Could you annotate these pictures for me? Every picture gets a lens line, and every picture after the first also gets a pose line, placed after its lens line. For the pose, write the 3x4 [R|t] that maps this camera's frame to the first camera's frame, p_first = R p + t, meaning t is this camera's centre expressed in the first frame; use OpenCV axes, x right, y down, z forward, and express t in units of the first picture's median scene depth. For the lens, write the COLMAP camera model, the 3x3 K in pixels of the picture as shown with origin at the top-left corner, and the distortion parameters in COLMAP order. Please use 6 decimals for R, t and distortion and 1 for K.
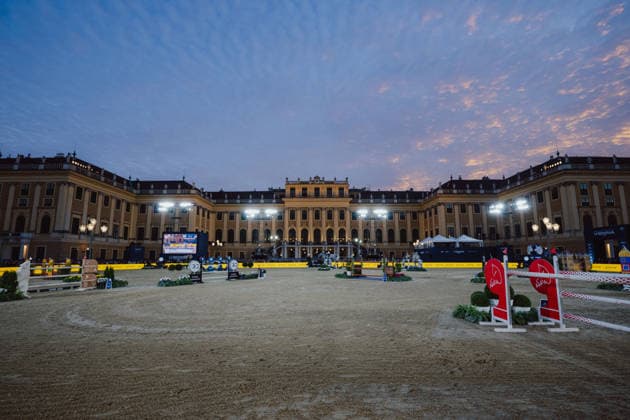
lens RADIAL K [[254.8, 0, 313.1], [0, 254.8, 211.5], [0, 0, 1]] dist [-0.020509, 0.000171]
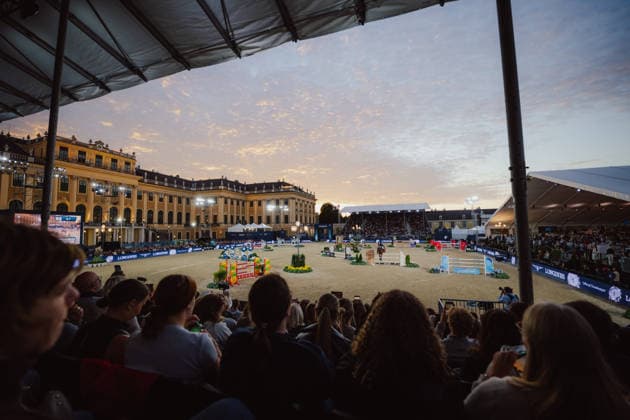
lens RADIAL K [[263.7, 0, 315.0], [0, 263.7, 210.0], [0, 0, 1]] dist [-0.020188, 0.000148]
pose [[0.364880, 0.073843, 0.928122, -0.497207], [-0.143927, 0.989341, -0.022131, -0.000699], [-0.919863, -0.125506, 0.371618, 0.030351]]
